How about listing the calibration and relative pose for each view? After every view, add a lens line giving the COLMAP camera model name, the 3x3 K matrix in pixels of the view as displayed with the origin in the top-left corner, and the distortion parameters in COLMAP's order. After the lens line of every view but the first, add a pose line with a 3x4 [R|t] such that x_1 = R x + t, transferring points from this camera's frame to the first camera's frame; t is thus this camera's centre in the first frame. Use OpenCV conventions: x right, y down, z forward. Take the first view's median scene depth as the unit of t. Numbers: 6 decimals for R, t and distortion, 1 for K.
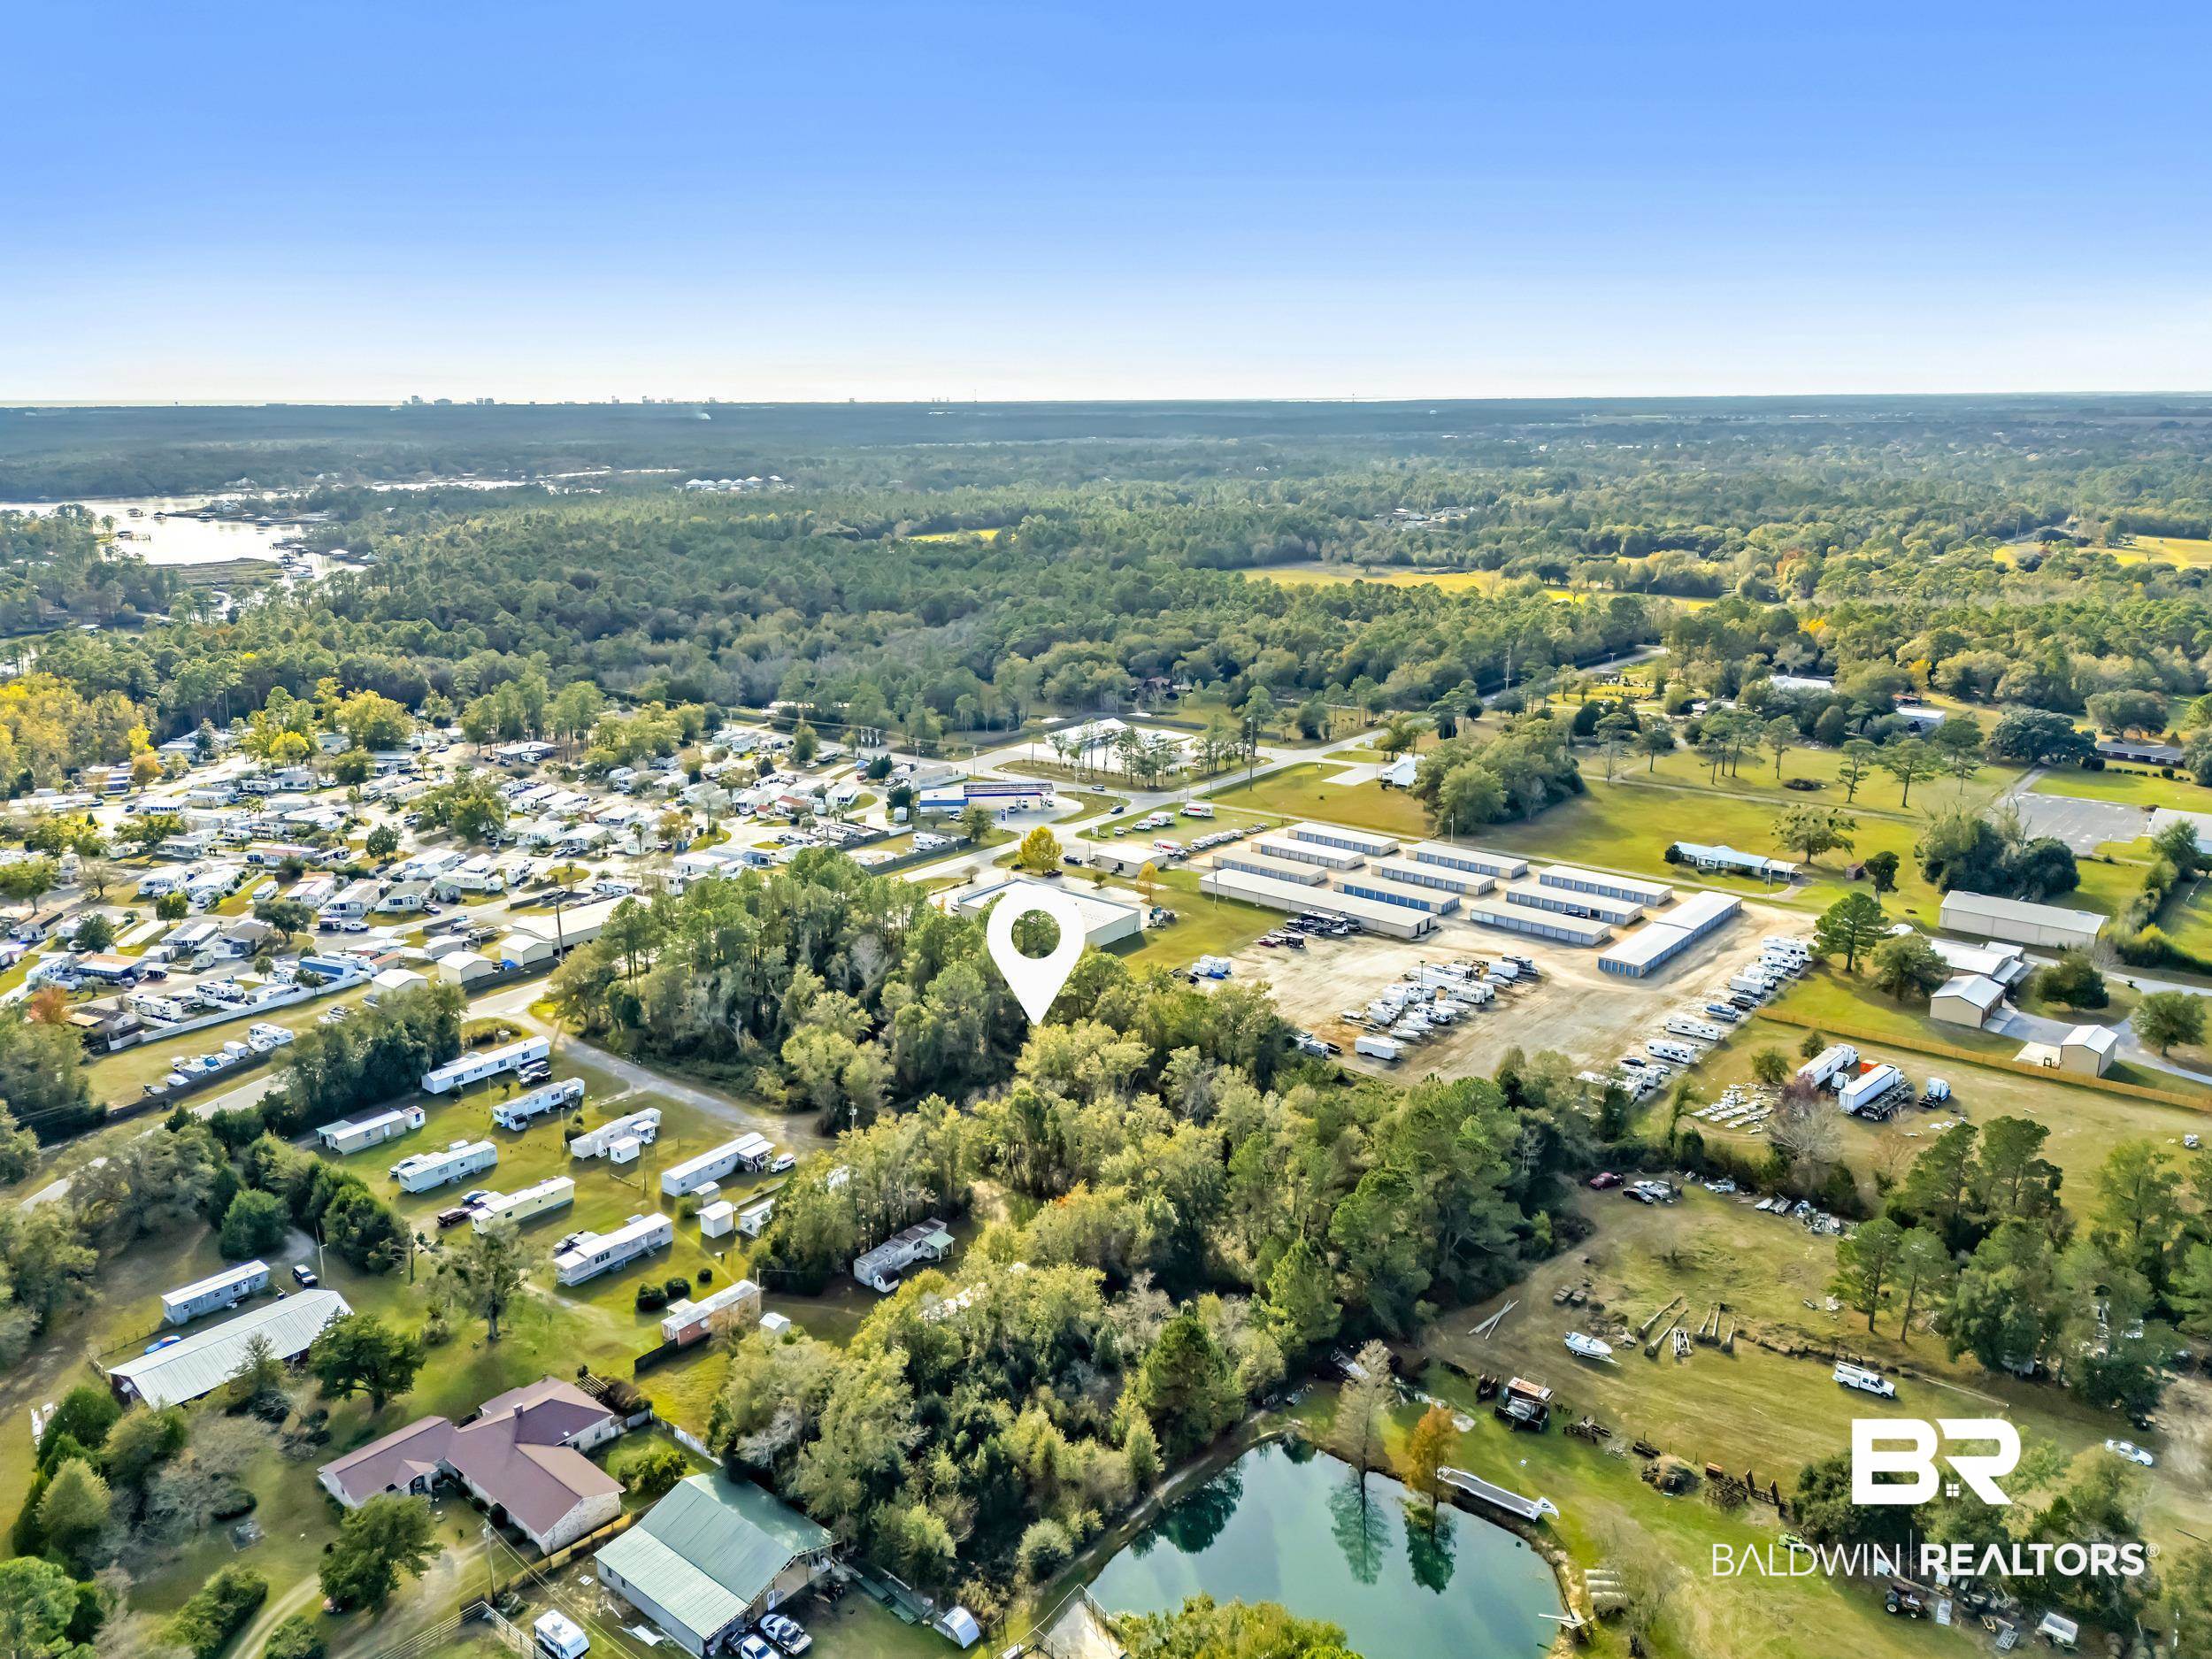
lens RADIAL K [[1649.9, 0, 1106.0], [0, 1649.9, 829.5], [0, 0, 1]] dist [0.095994, -0.104716]
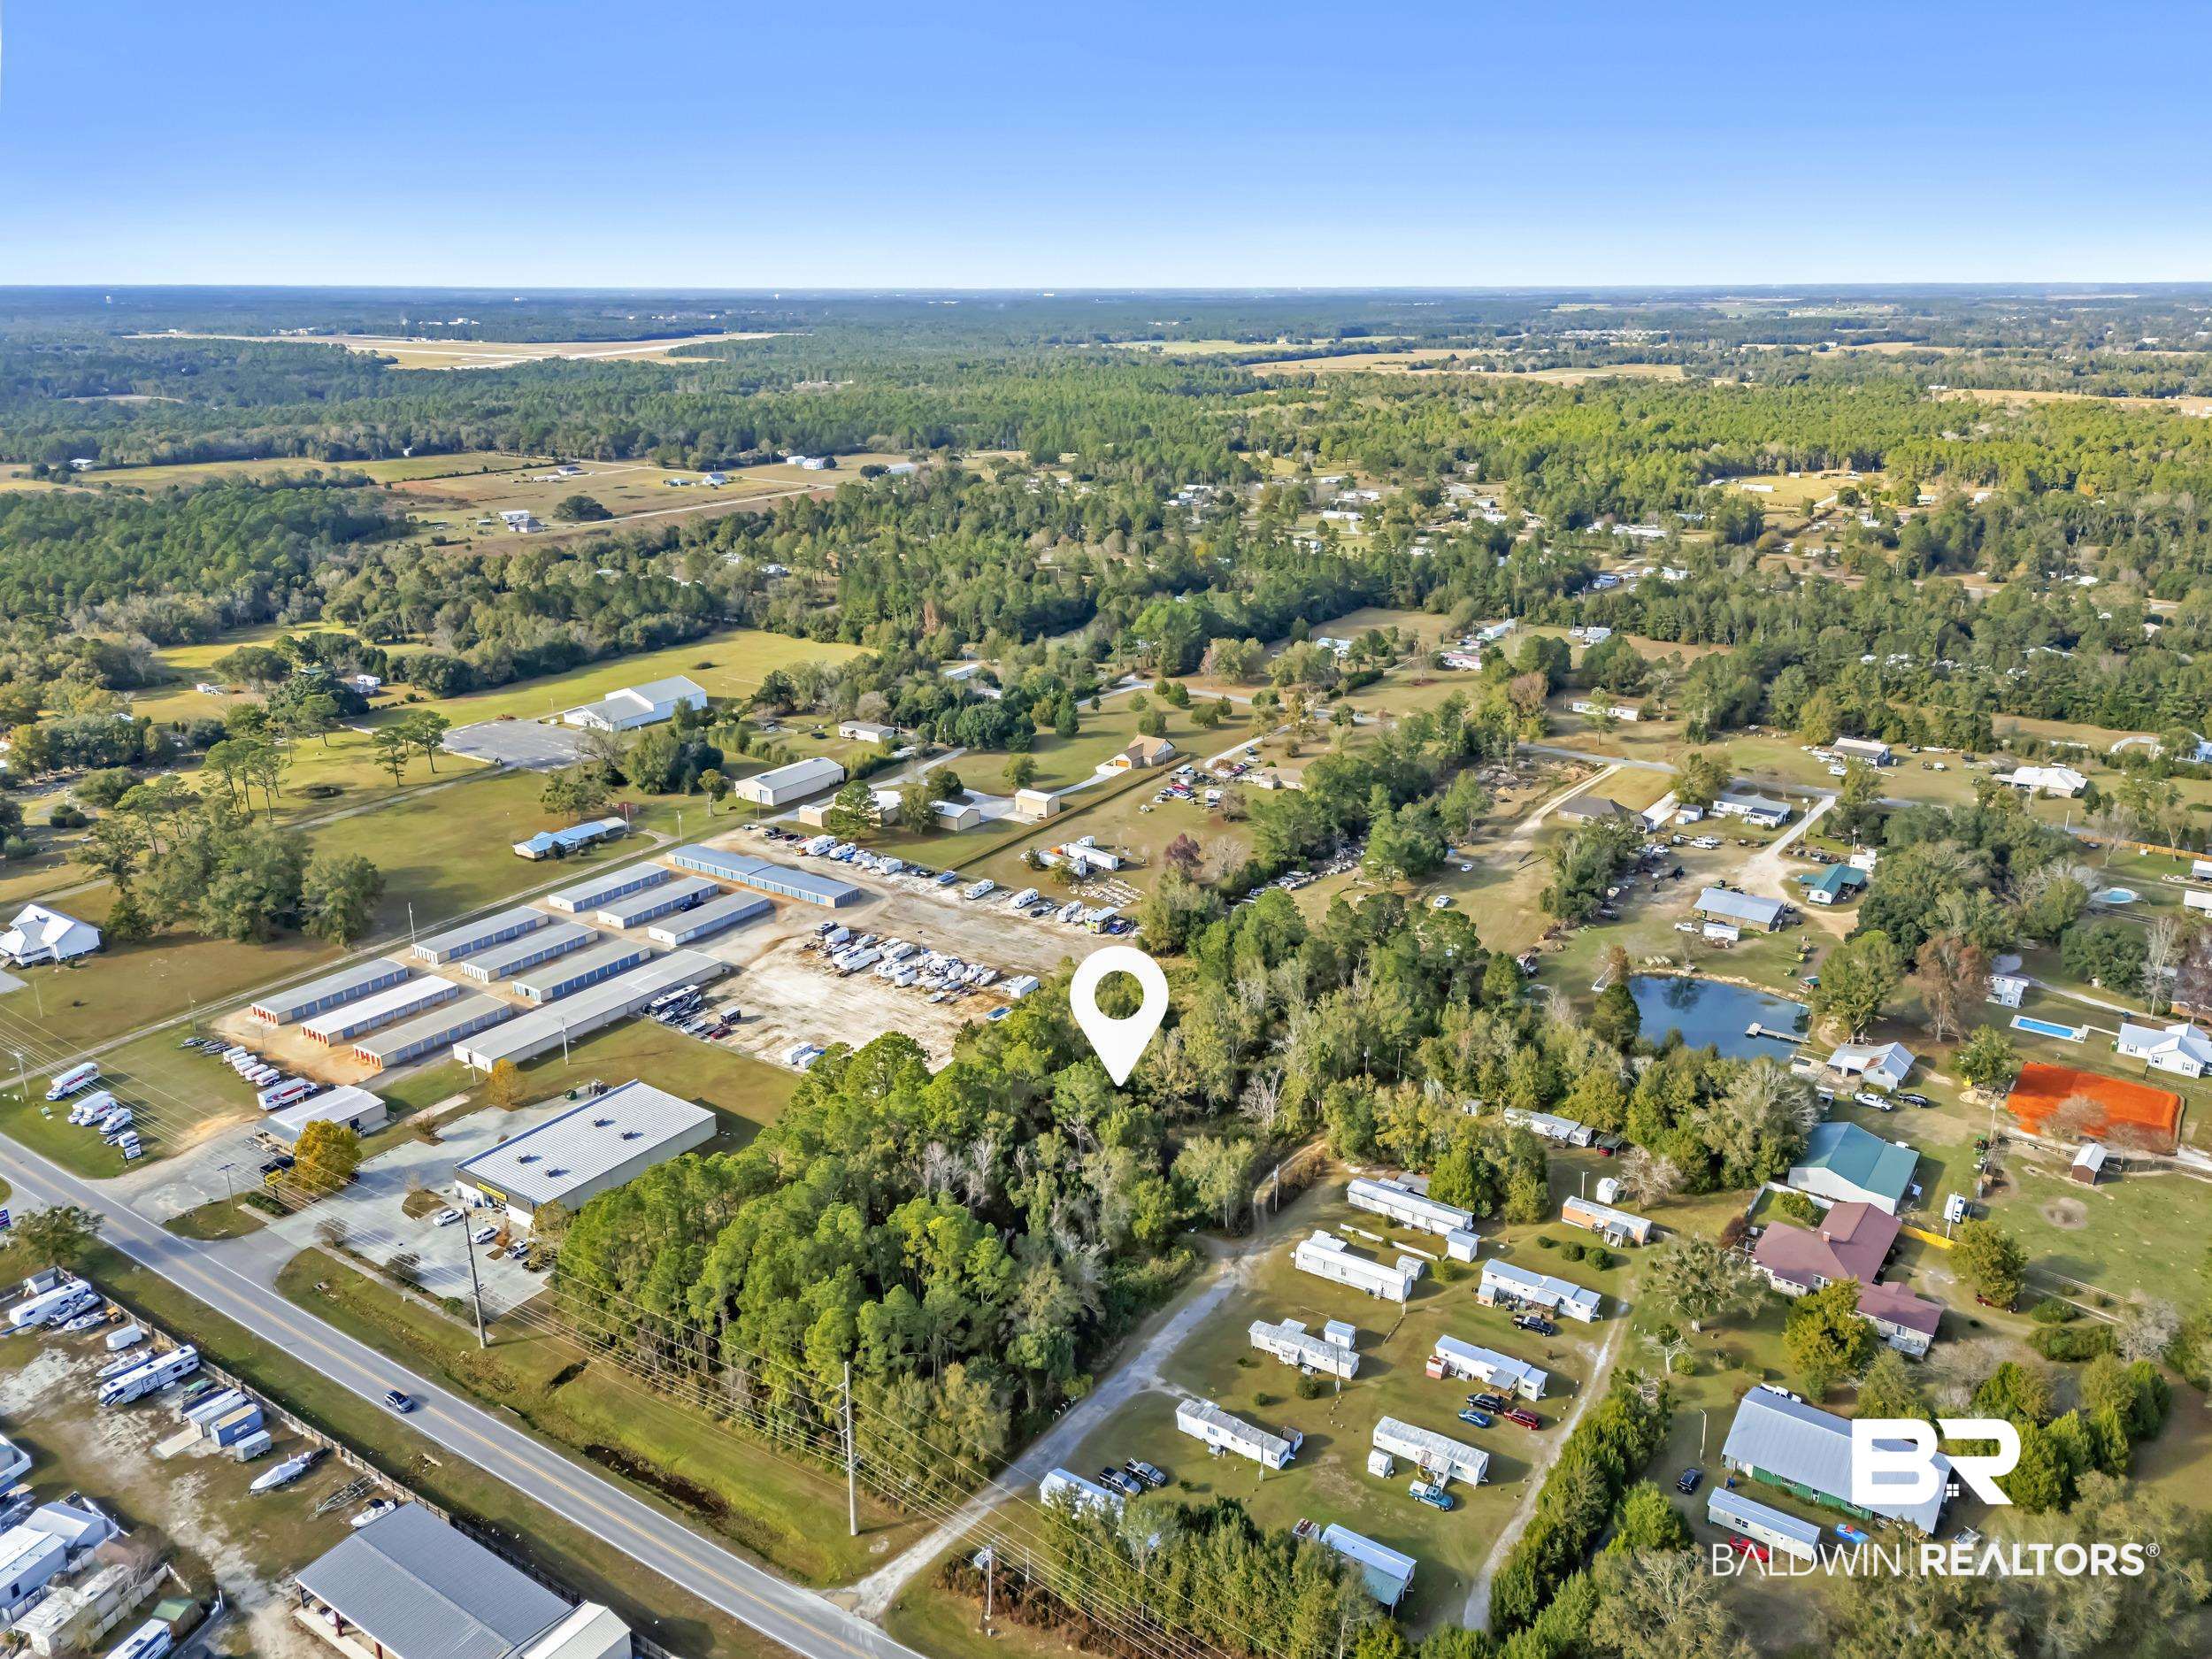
lens RADIAL K [[1649.9, 0, 1106.0], [0, 1649.9, 829.5], [0, 0, 1]] dist [0.095994, -0.104716]
pose [[-0.099371, -0.308750, 0.945938, -0.741753], [0.256796, 0.910483, 0.324155, -0.271788], [-0.961343, 0.275125, -0.011190, 0.748453]]
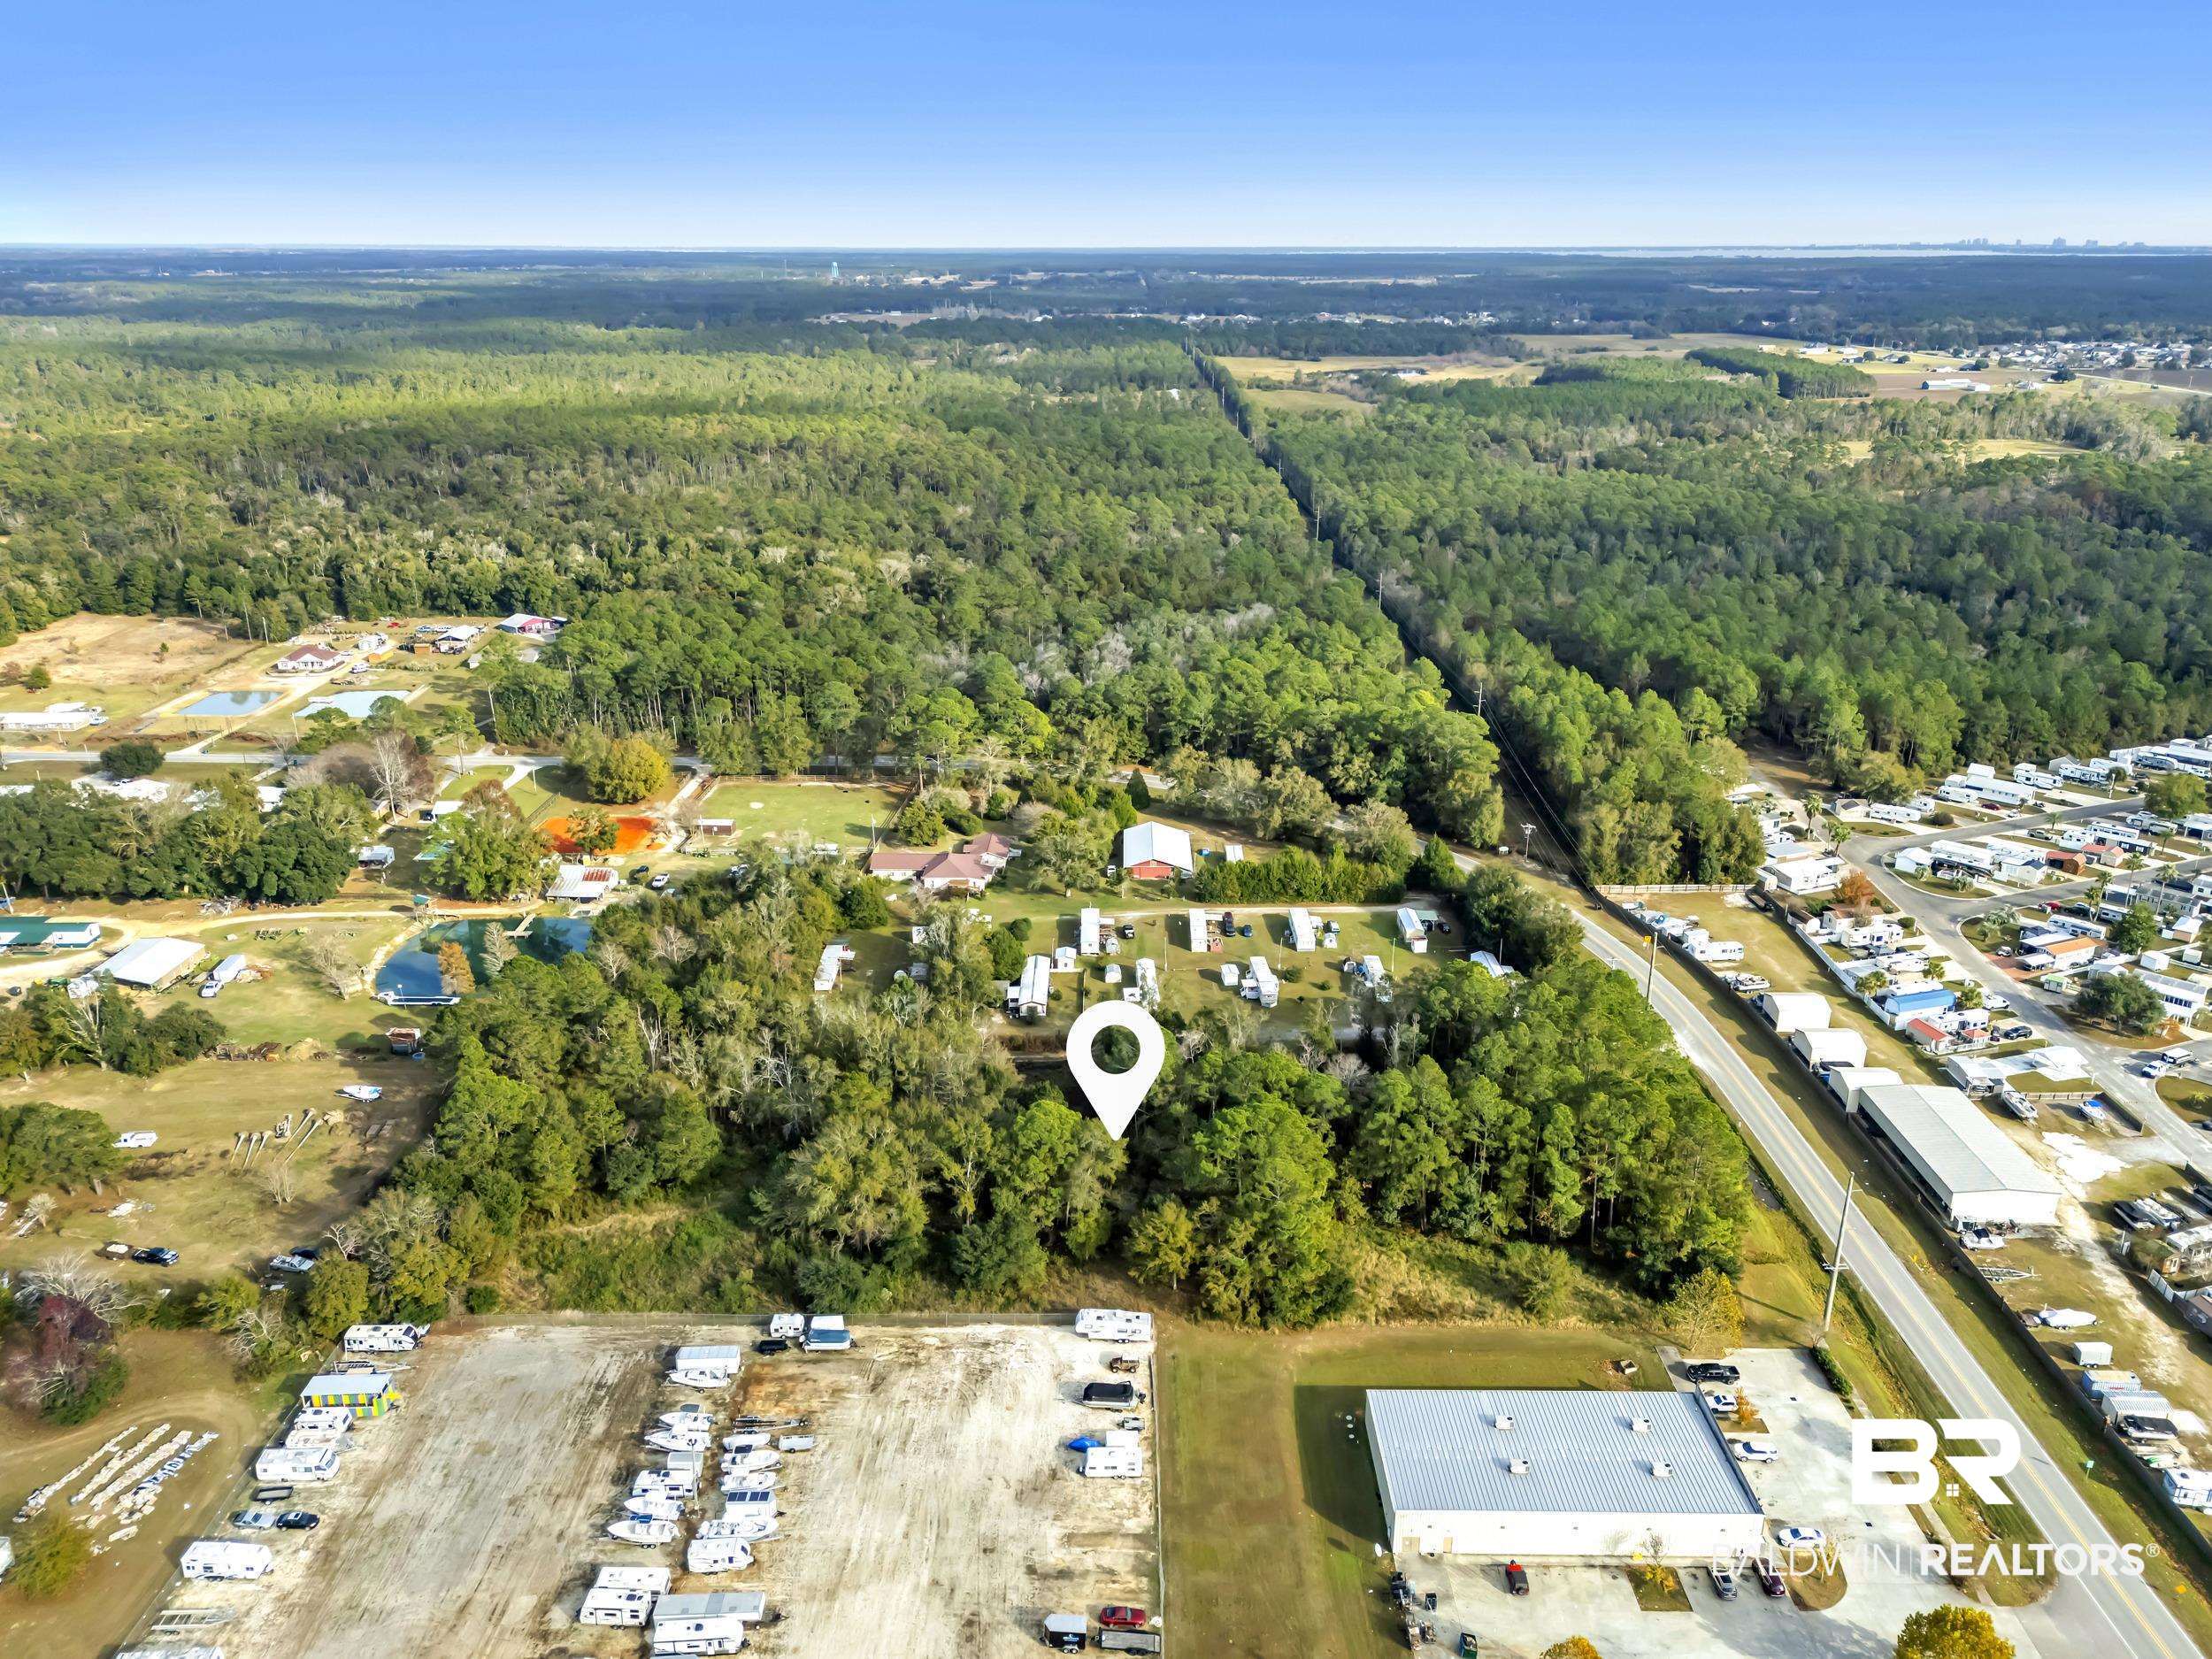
lens RADIAL K [[1649.9, 0, 1106.0], [0, 1649.9, 829.5], [0, 0, 1]] dist [0.095994, -0.104716]
pose [[-0.746910, 0.226767, -0.625062, 0.334883], [-0.168902, 0.844510, 0.508208, -0.330566], [0.643116, 0.485160, -0.592471, 1.122975]]
